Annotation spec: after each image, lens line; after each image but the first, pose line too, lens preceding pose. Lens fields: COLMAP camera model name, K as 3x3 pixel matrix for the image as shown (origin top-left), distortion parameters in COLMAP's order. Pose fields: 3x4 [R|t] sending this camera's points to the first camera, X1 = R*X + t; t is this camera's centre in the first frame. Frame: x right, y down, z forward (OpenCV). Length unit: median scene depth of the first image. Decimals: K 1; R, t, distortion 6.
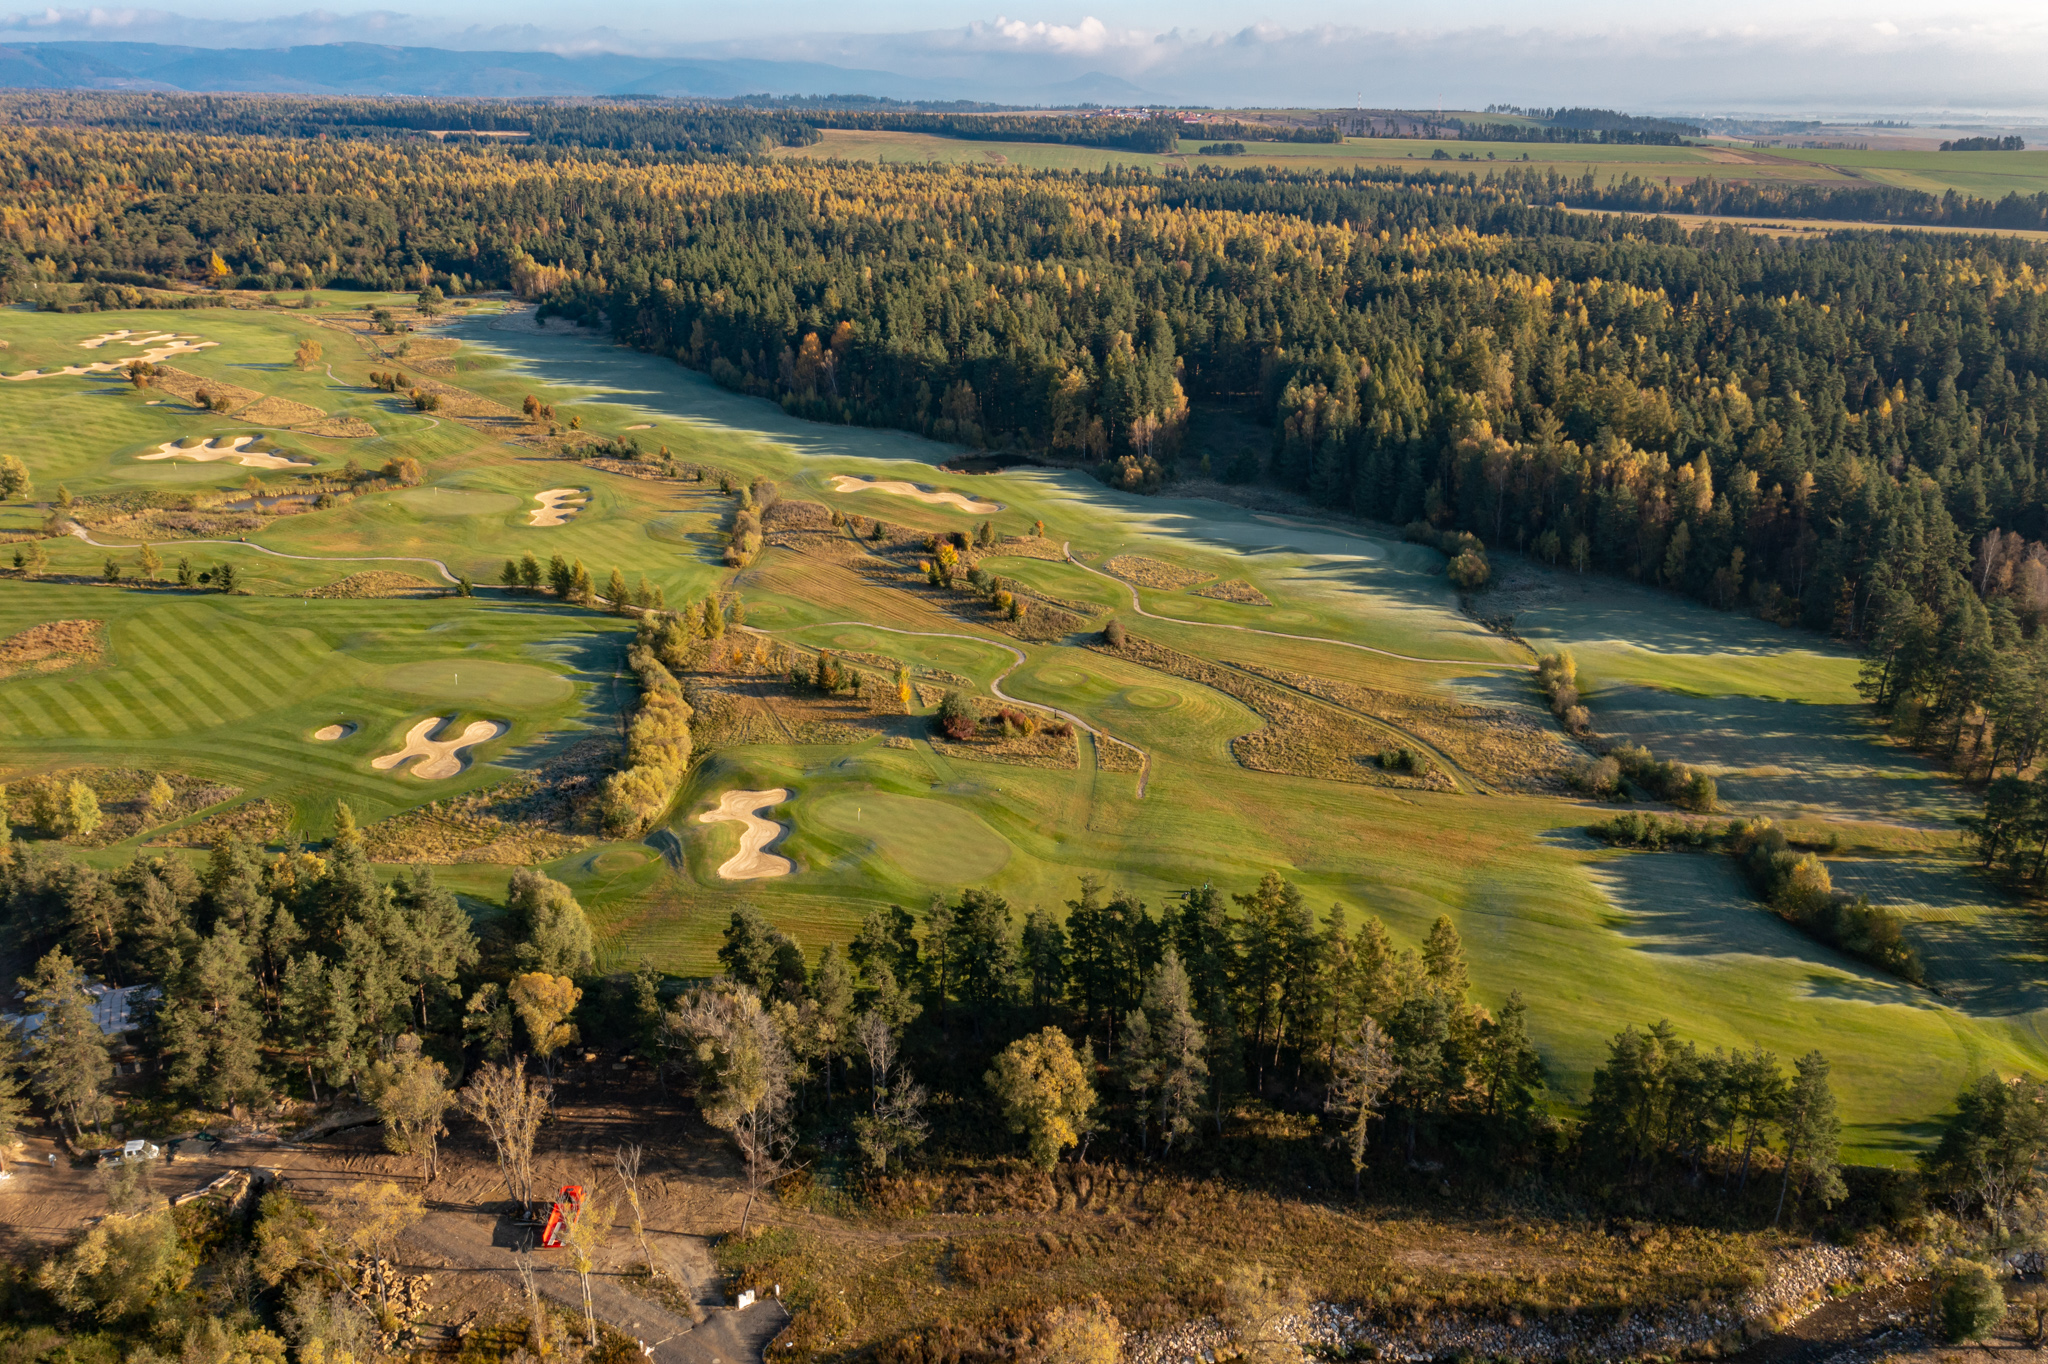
lens RADIAL K [[1623.7, 0, 1024.0], [0, 1623.7, 682.0], [0, 0, 1]] dist [-0.013725, 0.000415]
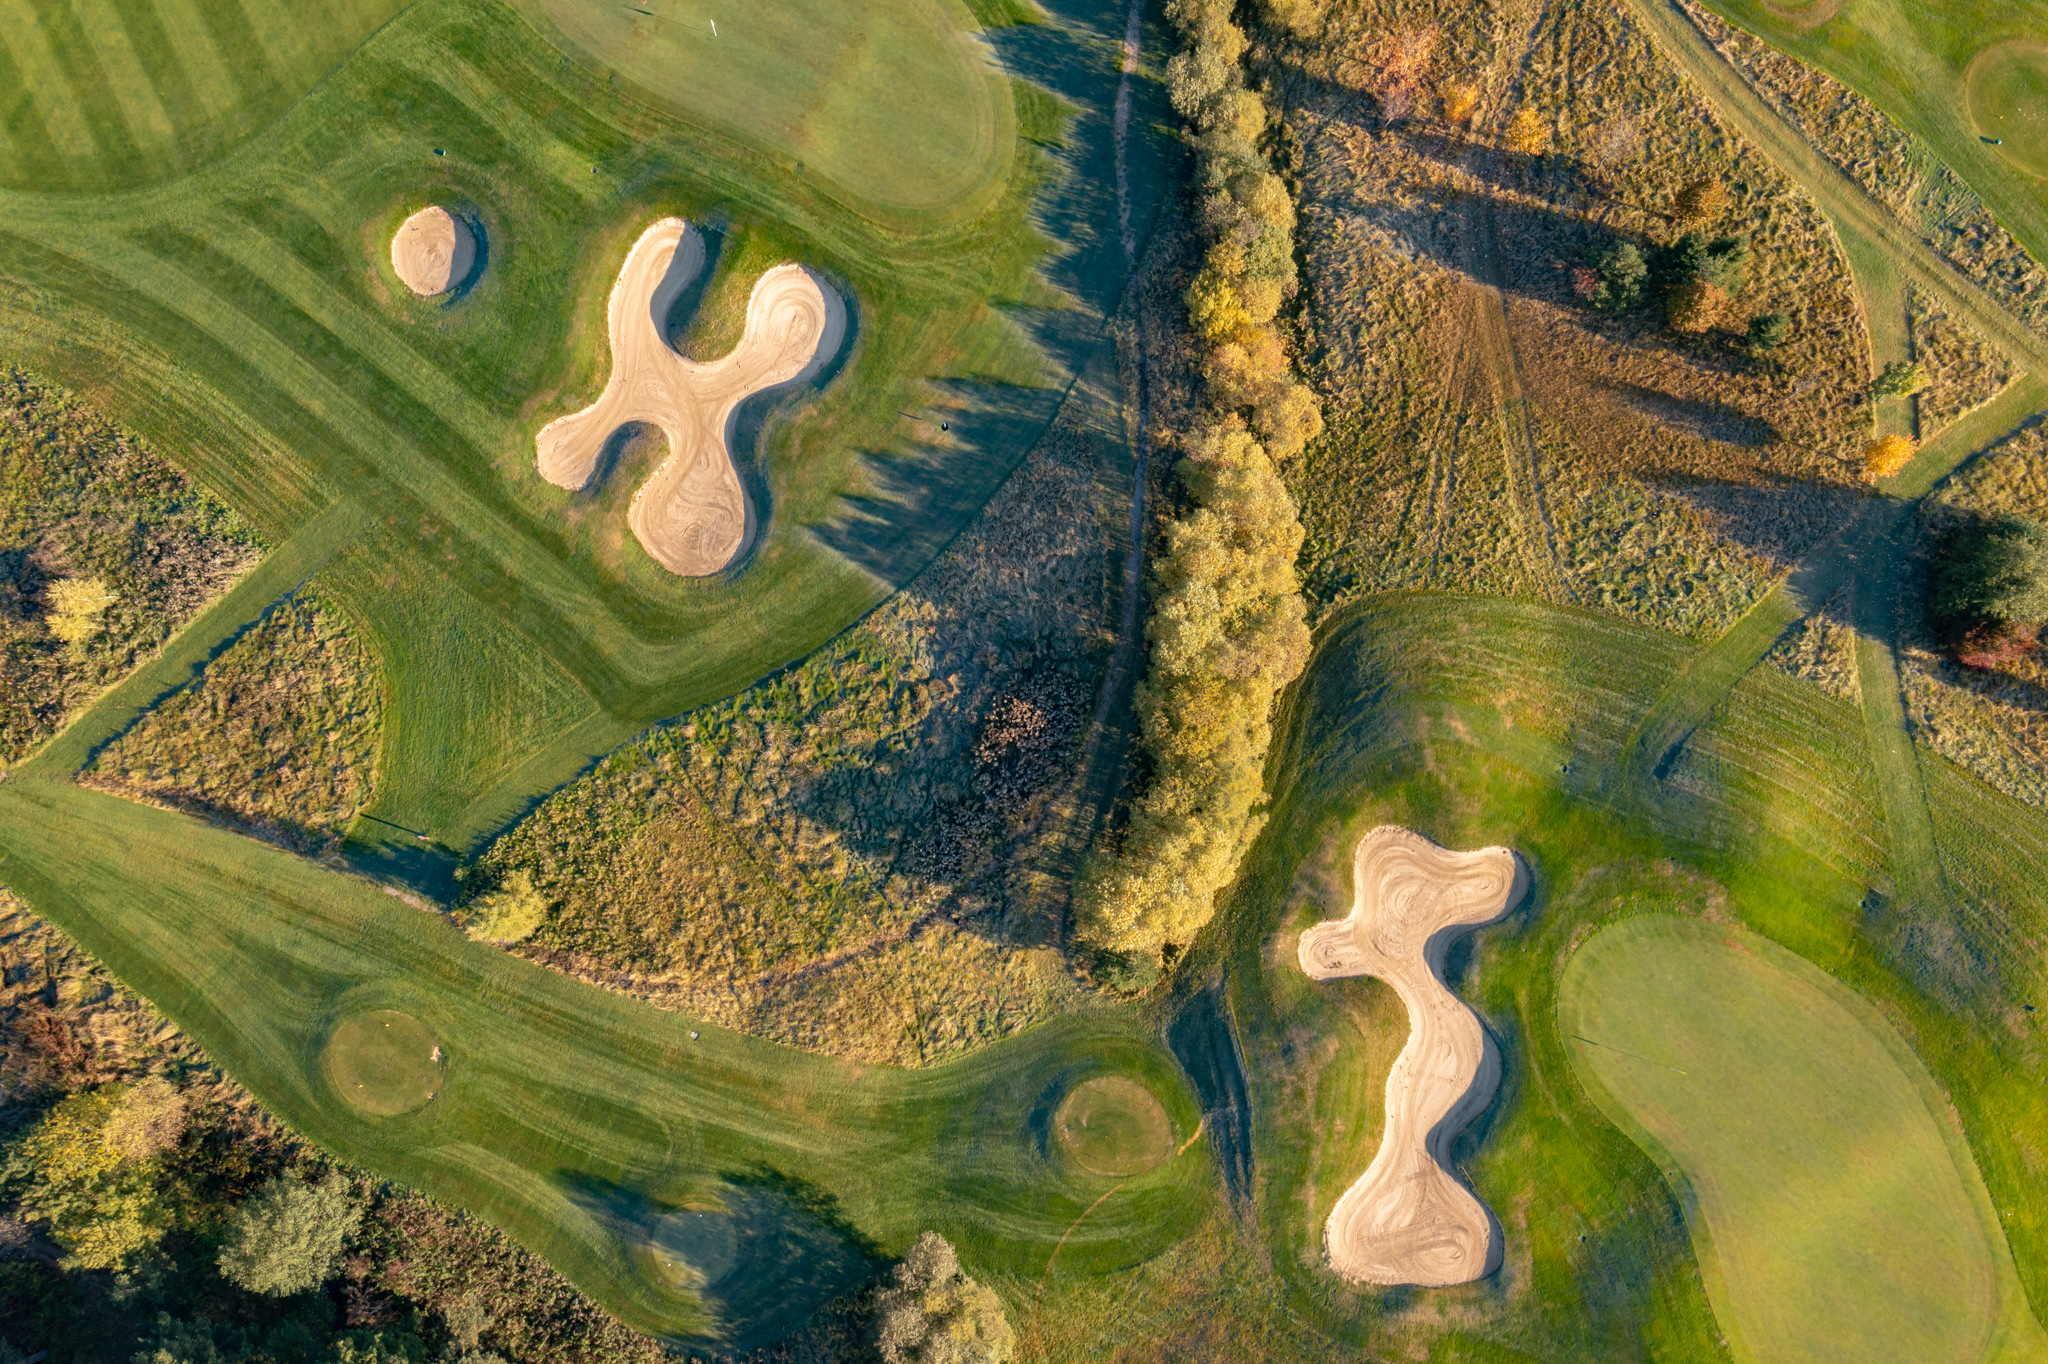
lens RADIAL K [[1623.7, 0, 1024.0], [0, 1623.7, 682.0], [0, 0, 1]] dist [-0.013725, 0.000415]
pose [[0.967753, 0.245789, -0.055158, -0.234816], [-0.070975, 0.476150, 0.876495, -0.279152], [0.241696, -0.844316, 0.478240, 0.749105]]
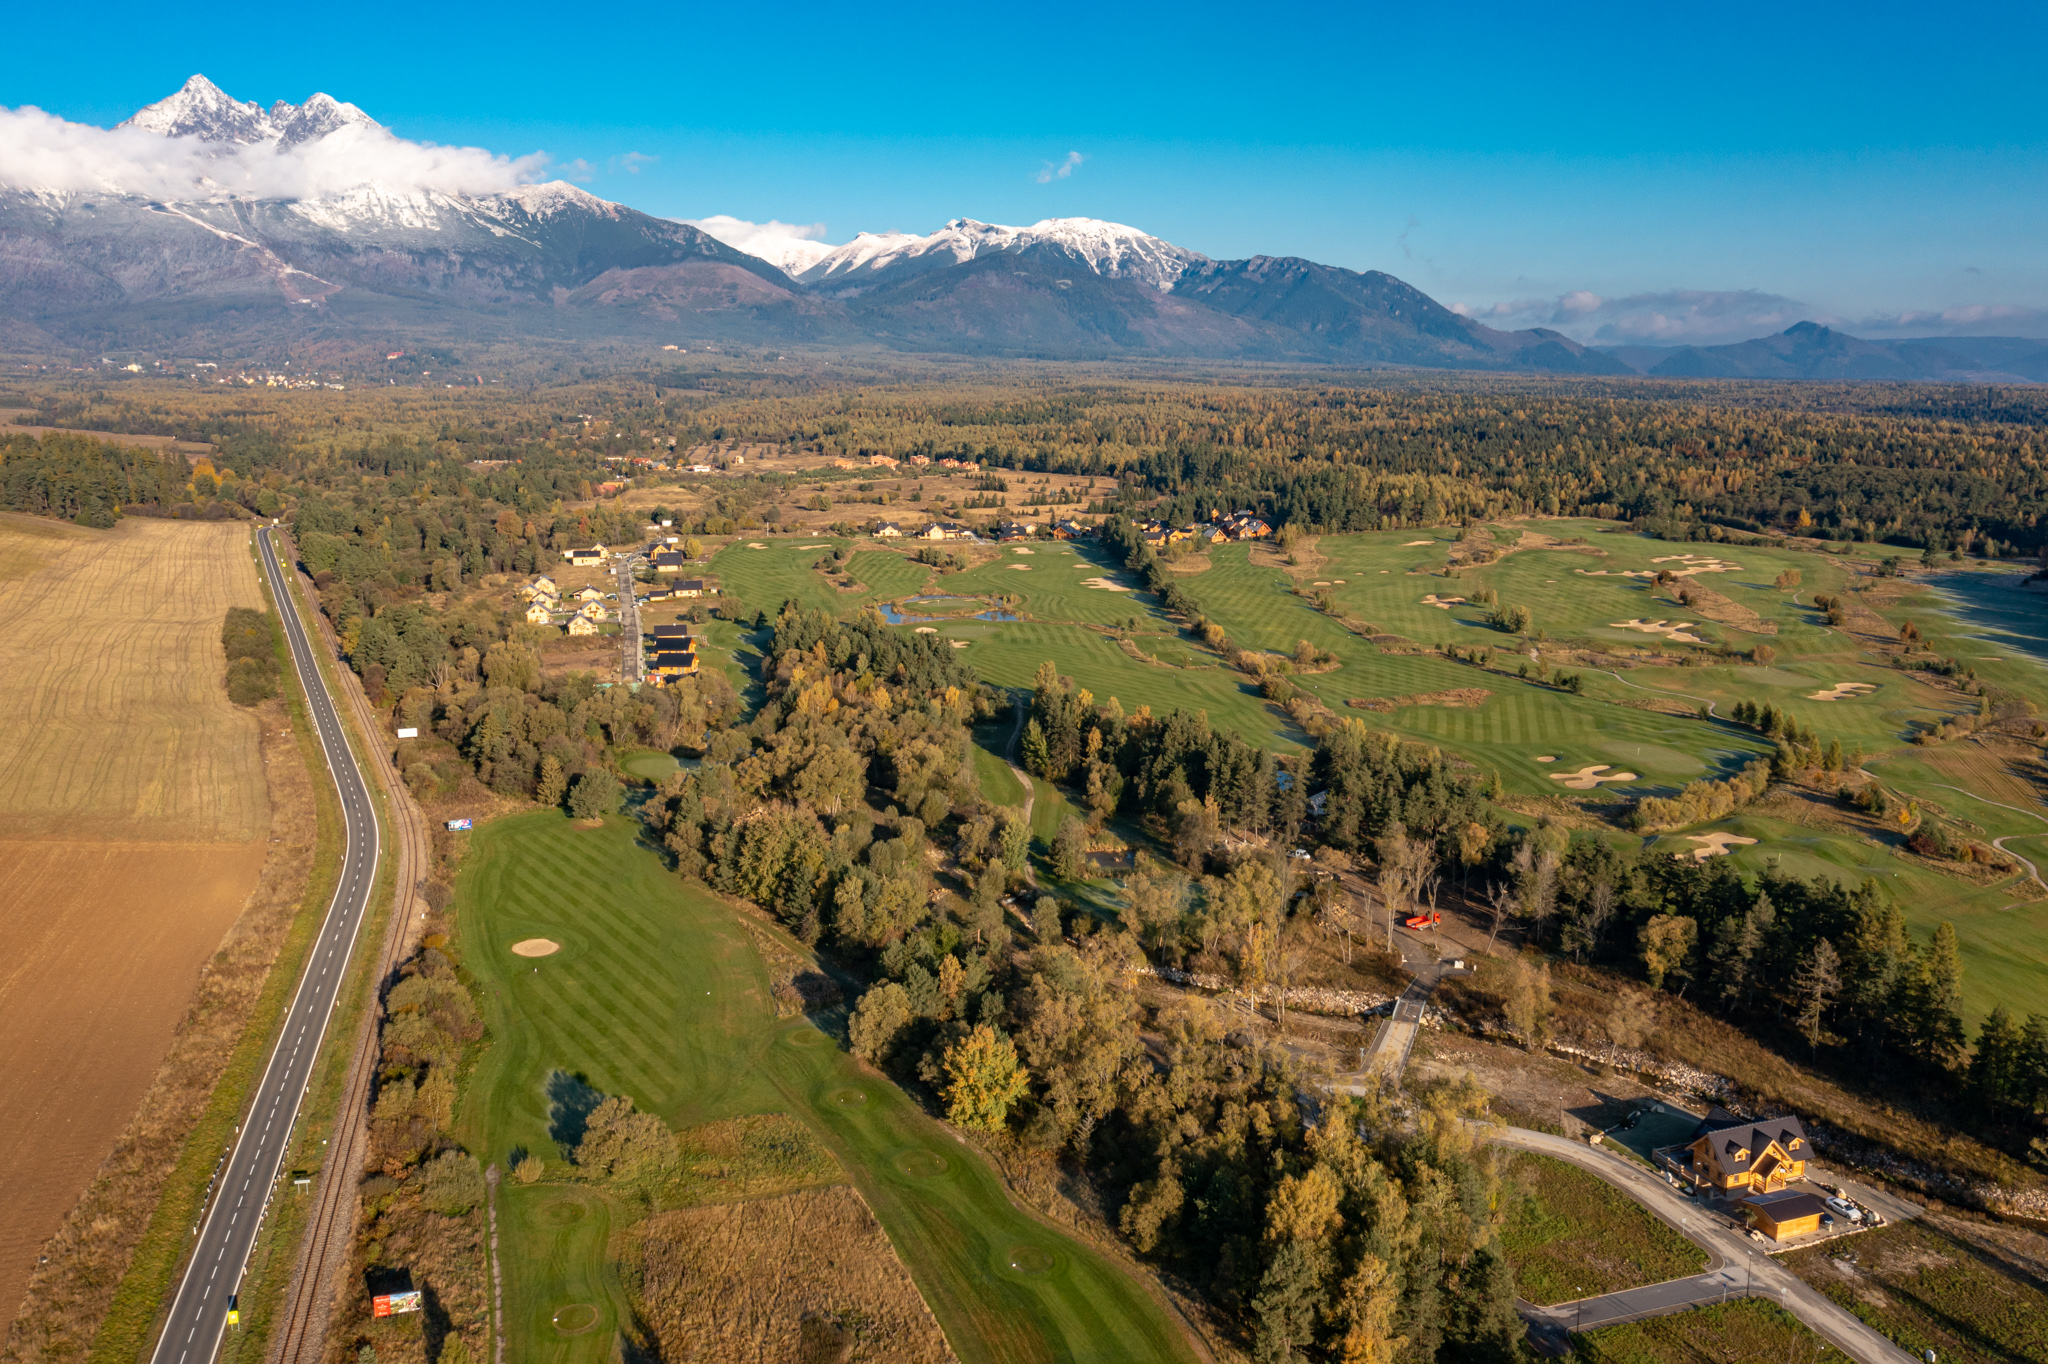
lens RADIAL K [[1623.7, 0, 1024.0], [0, 1623.7, 682.0], [0, 0, 1]] dist [-0.013725, 0.000415]
pose [[0.522420, 0.147834, -0.839775, 0.684232], [-0.286164, 0.958135, -0.009352, 0.126834], [0.803235, 0.245199, 0.542854, -0.349725]]
